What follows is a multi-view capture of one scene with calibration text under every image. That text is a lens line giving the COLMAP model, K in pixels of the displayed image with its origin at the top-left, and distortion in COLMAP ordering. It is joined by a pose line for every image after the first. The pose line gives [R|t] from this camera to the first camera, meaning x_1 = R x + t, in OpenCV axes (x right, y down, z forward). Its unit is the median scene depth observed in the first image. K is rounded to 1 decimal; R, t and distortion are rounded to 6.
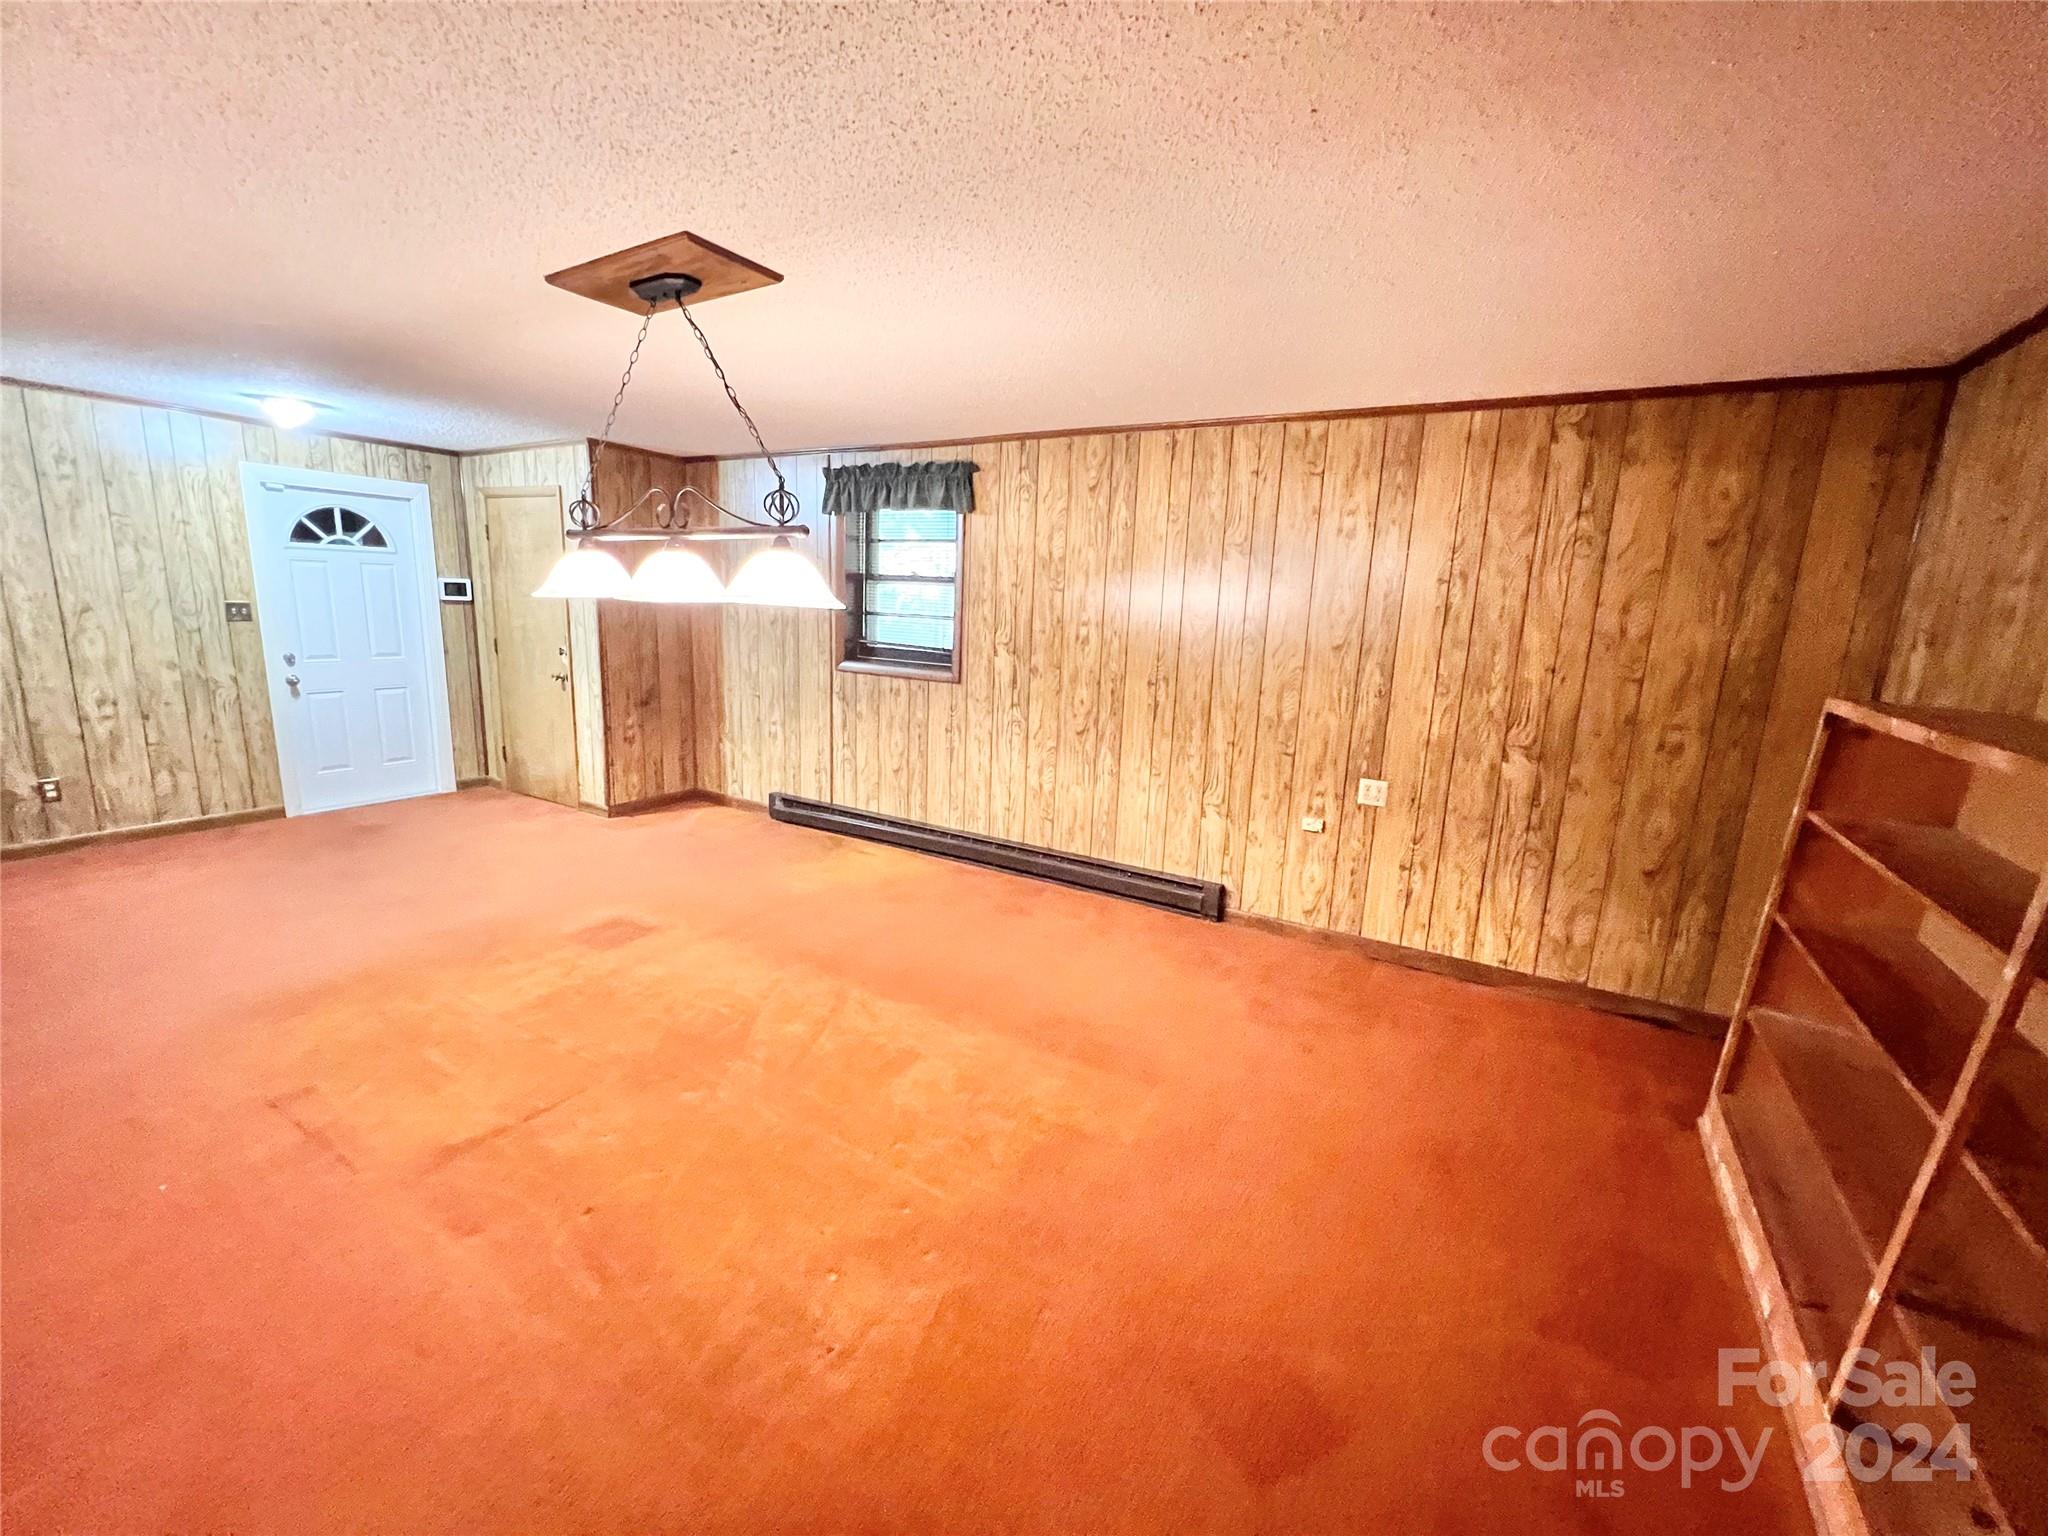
lens RADIAL K [[820.2, 0, 1022.5], [0, 820.2, 764.1], [0, 0, 1]] dist [-0.003306, 0.001101]
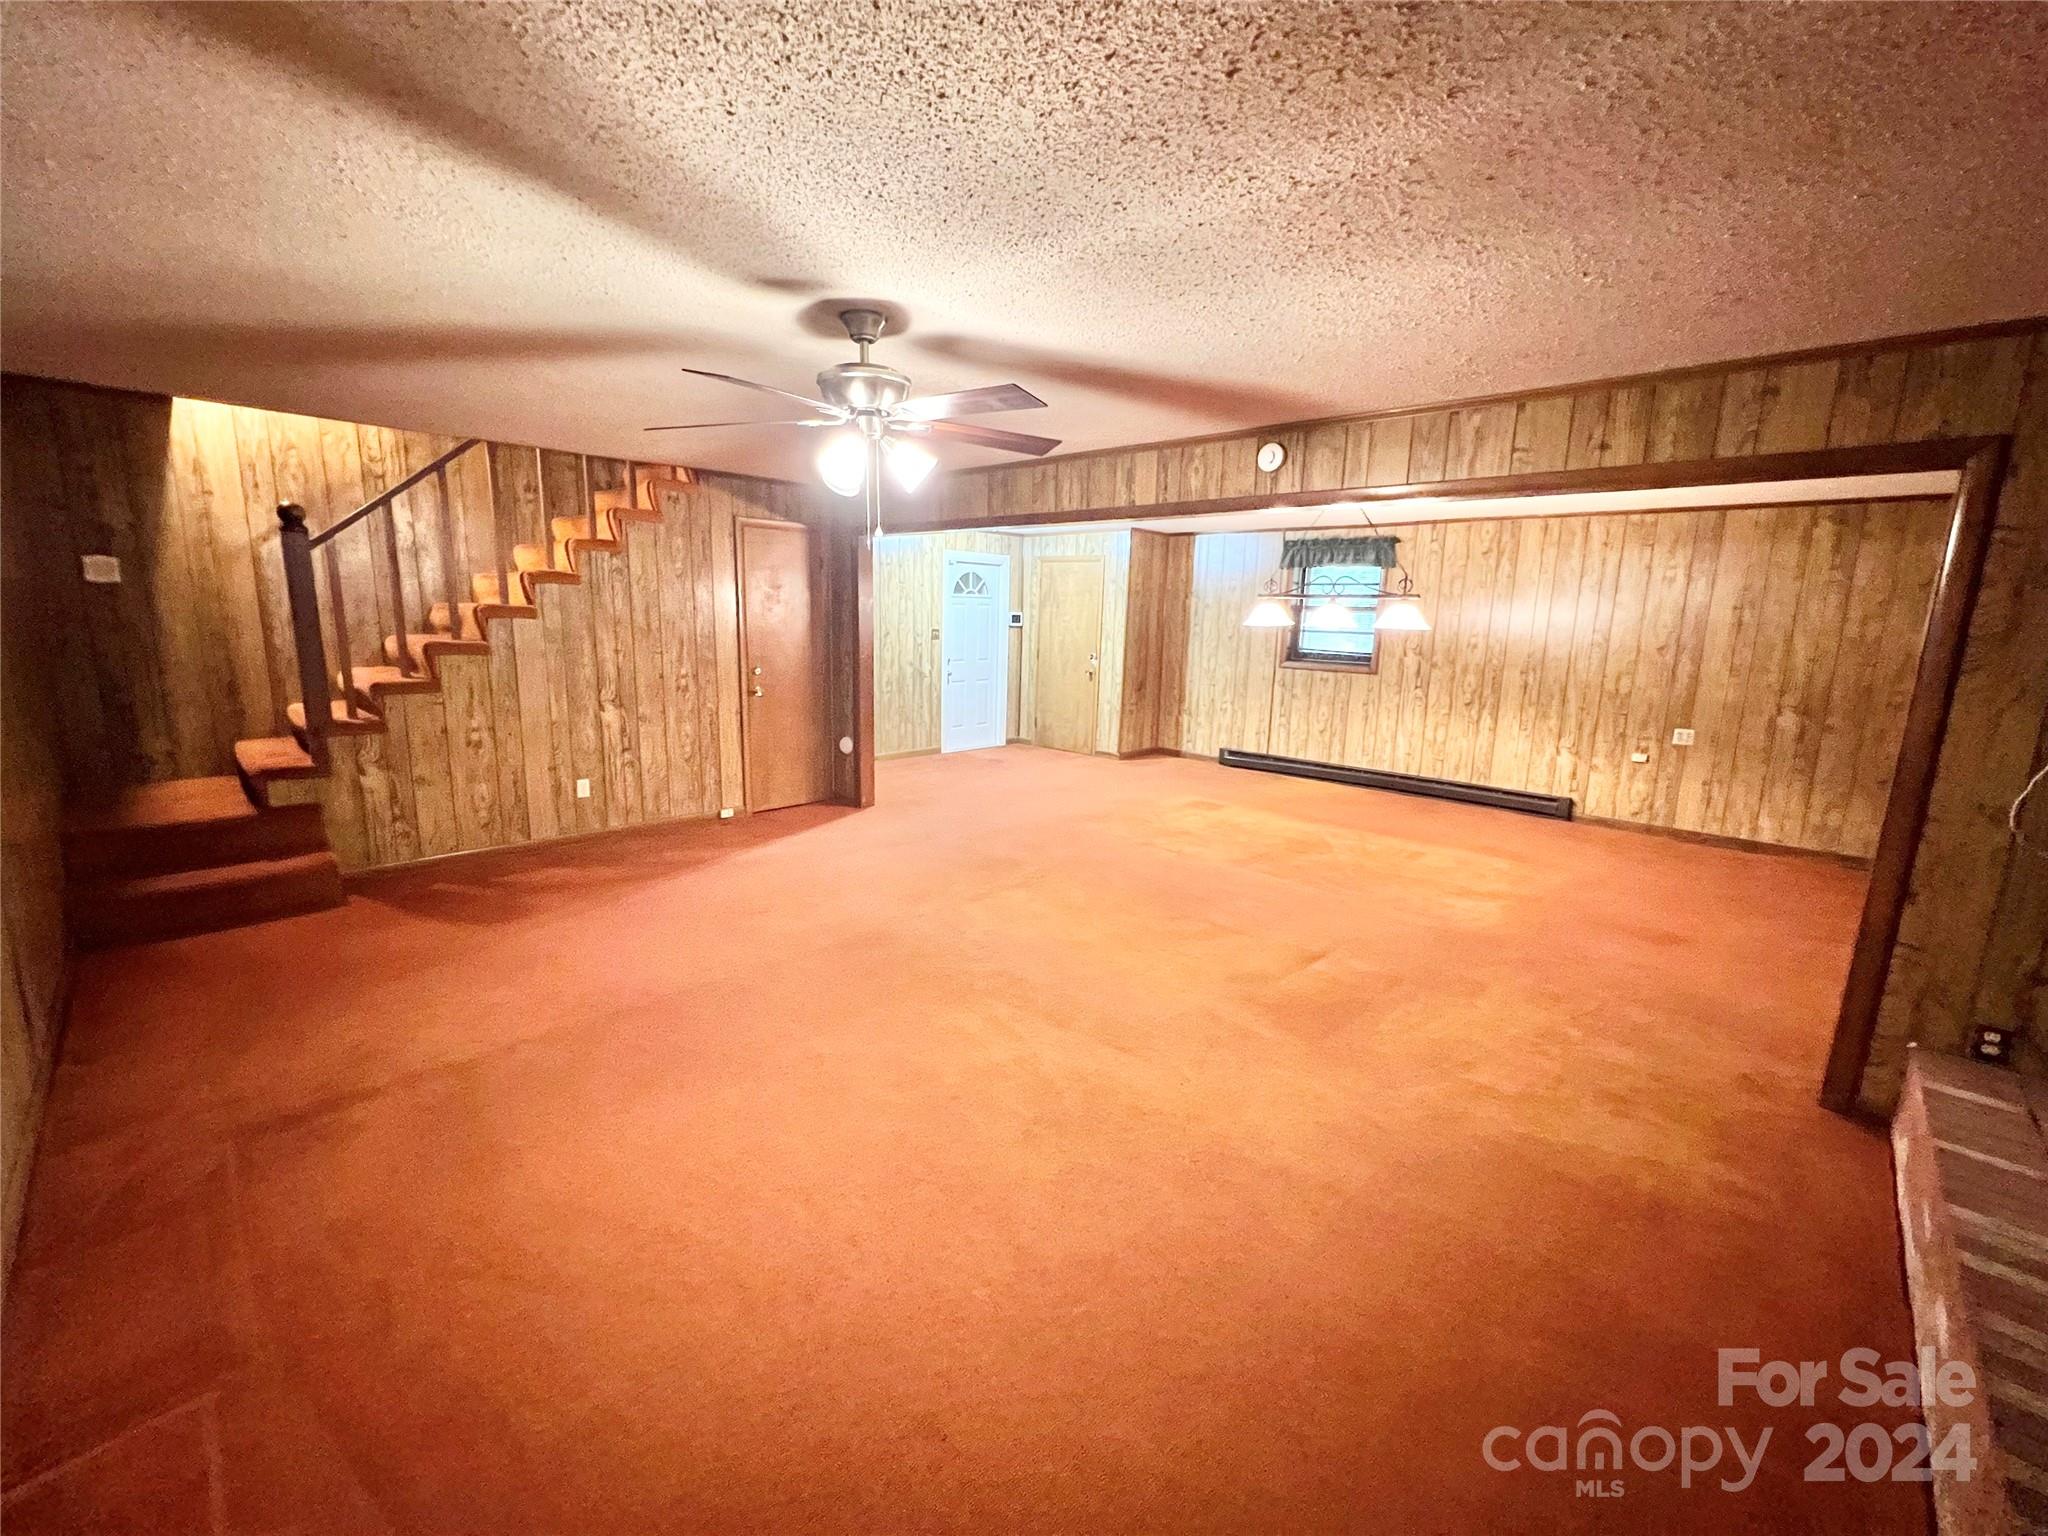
lens RADIAL K [[820.2, 0, 1024.4], [0, 820.2, 762.2], [0, 0, 1]] dist [-0.003306, 0.001101]
pose [[0.972702, 0.024653, -0.230743, -0.407967], [-0.029361, 0.999424, -0.016990, 0.130554], [0.230192, 0.023301, 0.972866, -0.765126]]
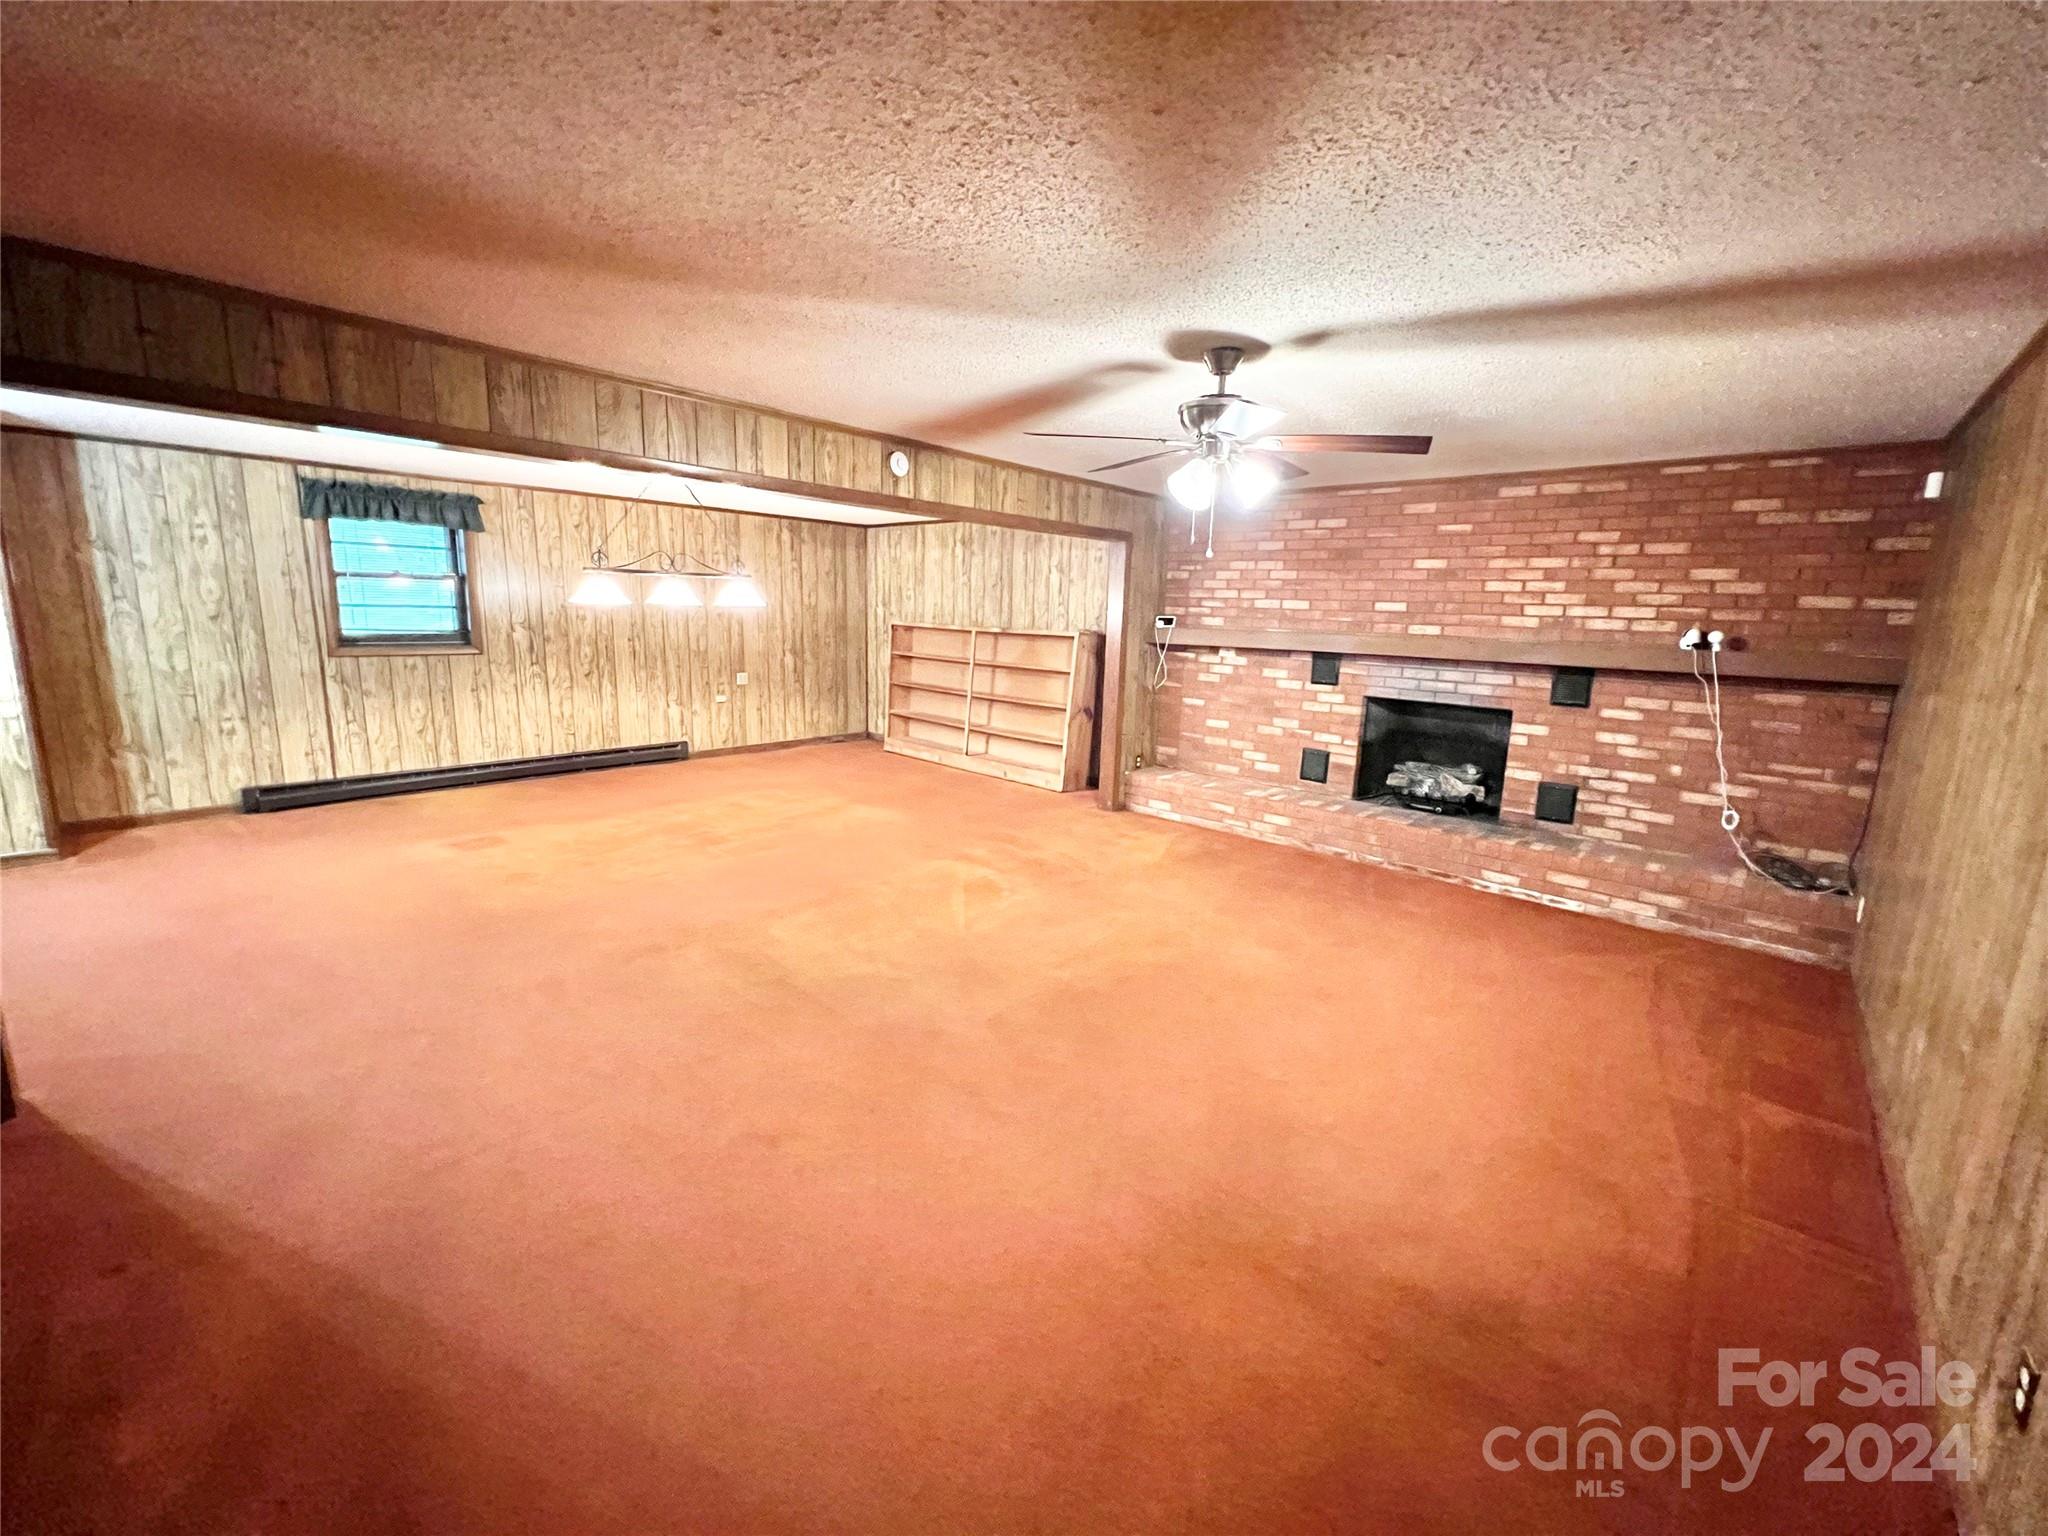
lens RADIAL K [[820.2, 0, 1011.2], [0, 820.2, 759.6], [0, 0, 1]] dist [-0.003306, 0.001101]
pose [[0.217905, -0.212760, 0.952497, -1.376953], [0.172155, 0.969025, 0.177067, -0.018528], [-0.960666, 0.125393, 0.247783, -0.200540]]
